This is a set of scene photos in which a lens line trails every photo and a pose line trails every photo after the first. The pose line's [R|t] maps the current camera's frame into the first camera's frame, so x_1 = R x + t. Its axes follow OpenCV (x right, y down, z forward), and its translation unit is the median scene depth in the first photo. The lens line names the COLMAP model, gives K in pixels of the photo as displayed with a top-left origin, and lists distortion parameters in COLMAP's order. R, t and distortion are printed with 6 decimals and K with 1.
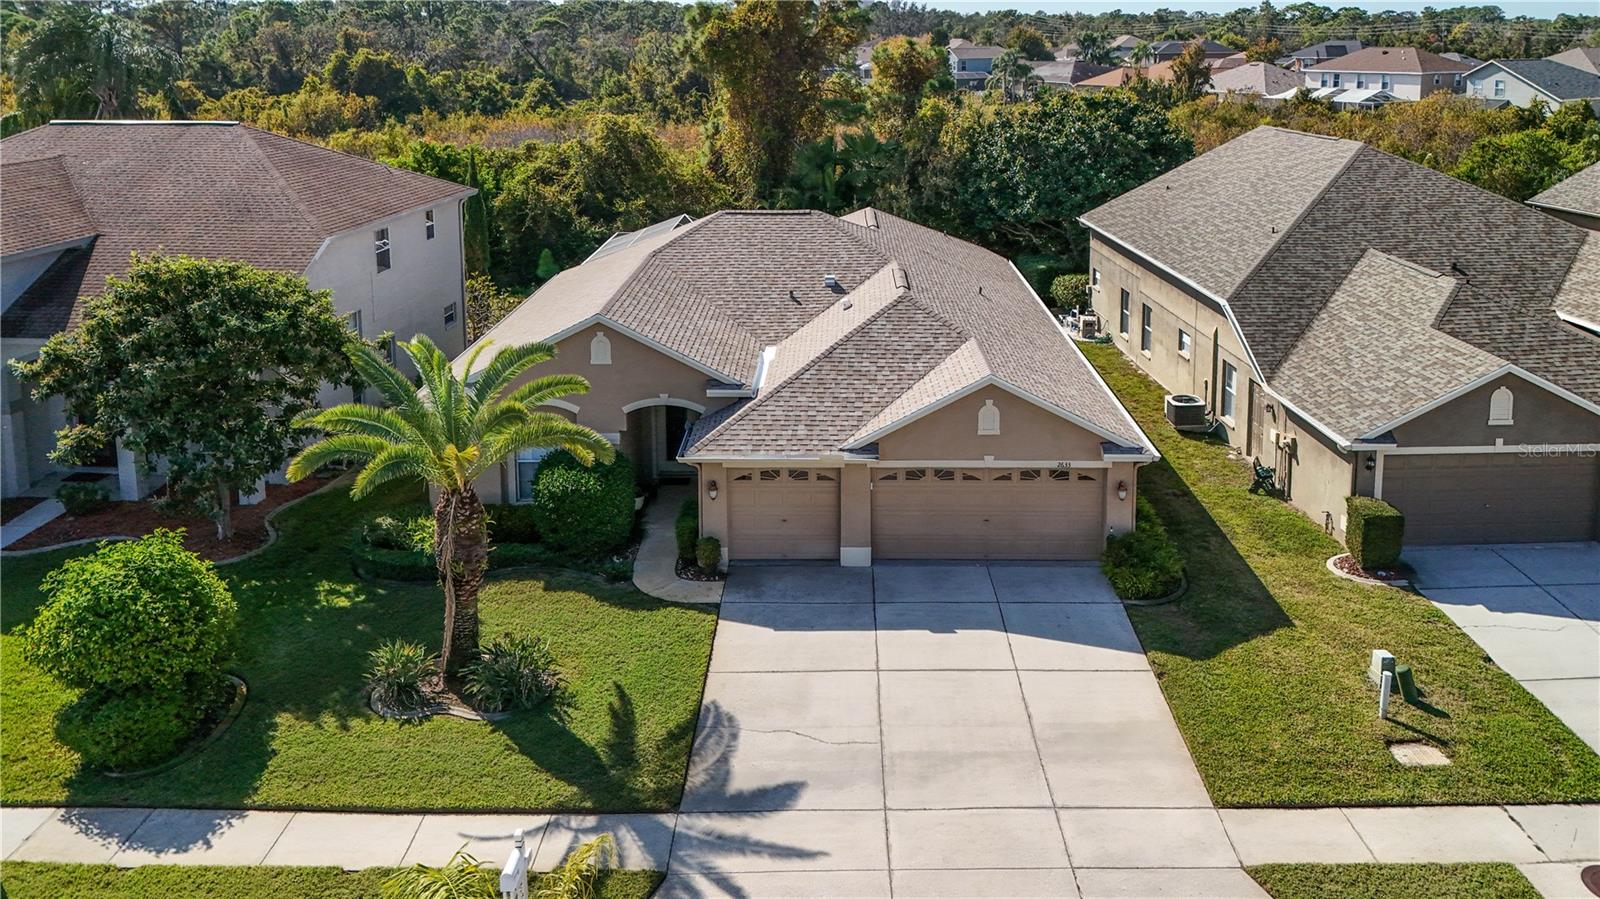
lens RADIAL K [[1176.1, 0, 829.4], [0, 1176.1, 225.8], [0, 0, 1]] dist [0.036912, -0.000095]
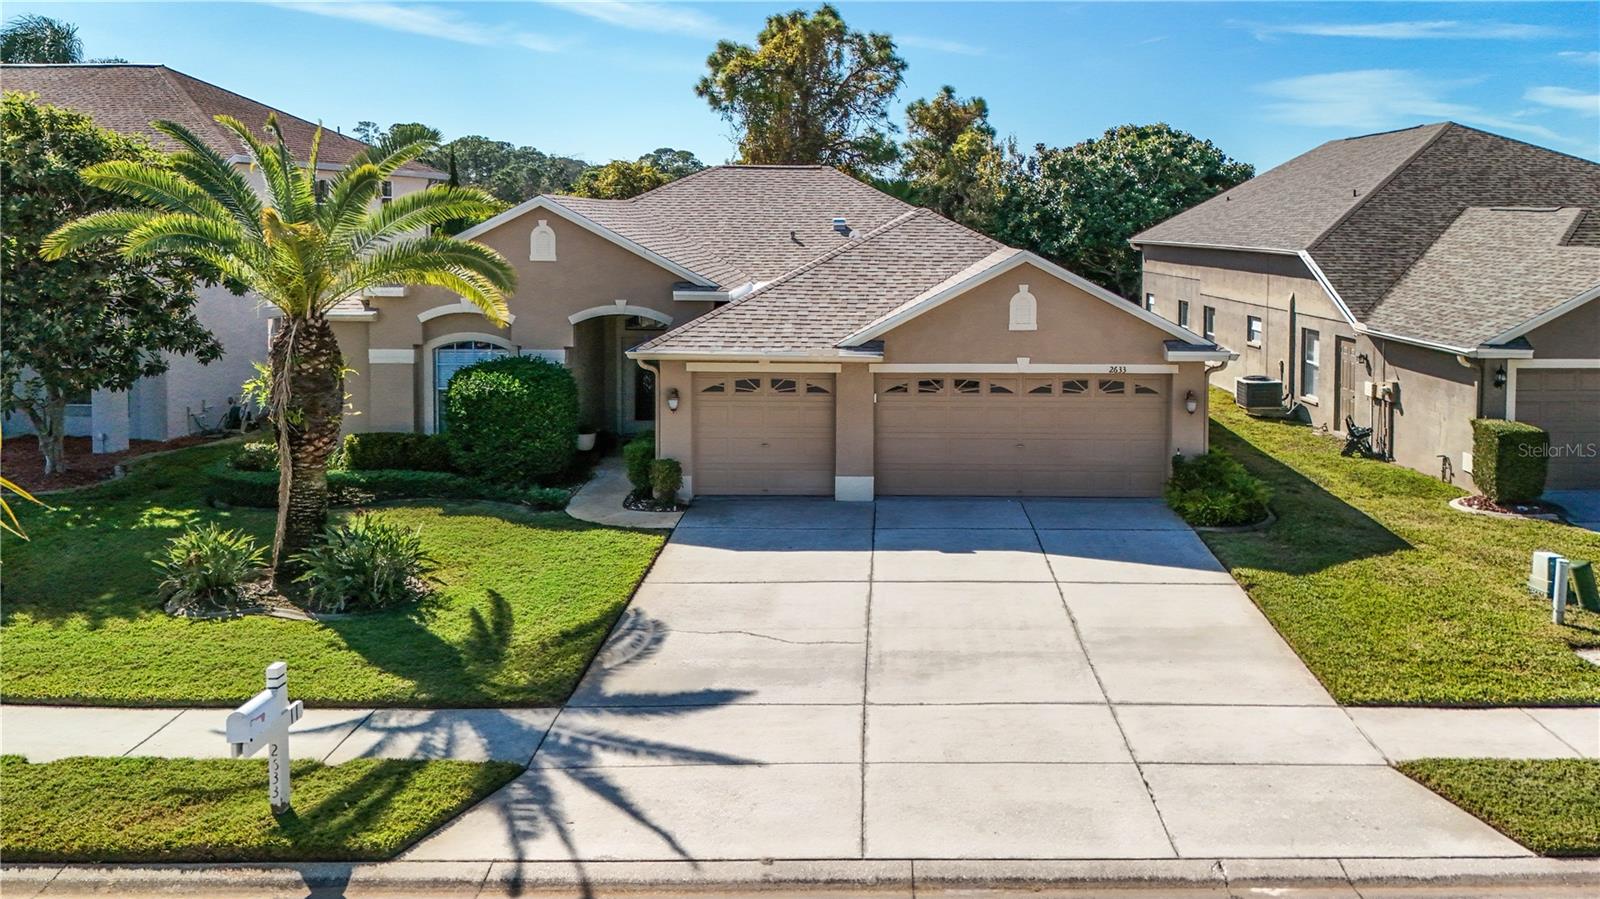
lens RADIAL K [[1169.1, 0, 891.0], [0, 1169.1, 303.2], [0, 0, 1]] dist [0.038663, -0.002471]
pose [[0.999905, 0.008766, 0.010652, 0.037680], [-0.007824, 0.996315, -0.085407, 0.225363], [-0.011362, 0.085316, 0.996289, 0.212411]]
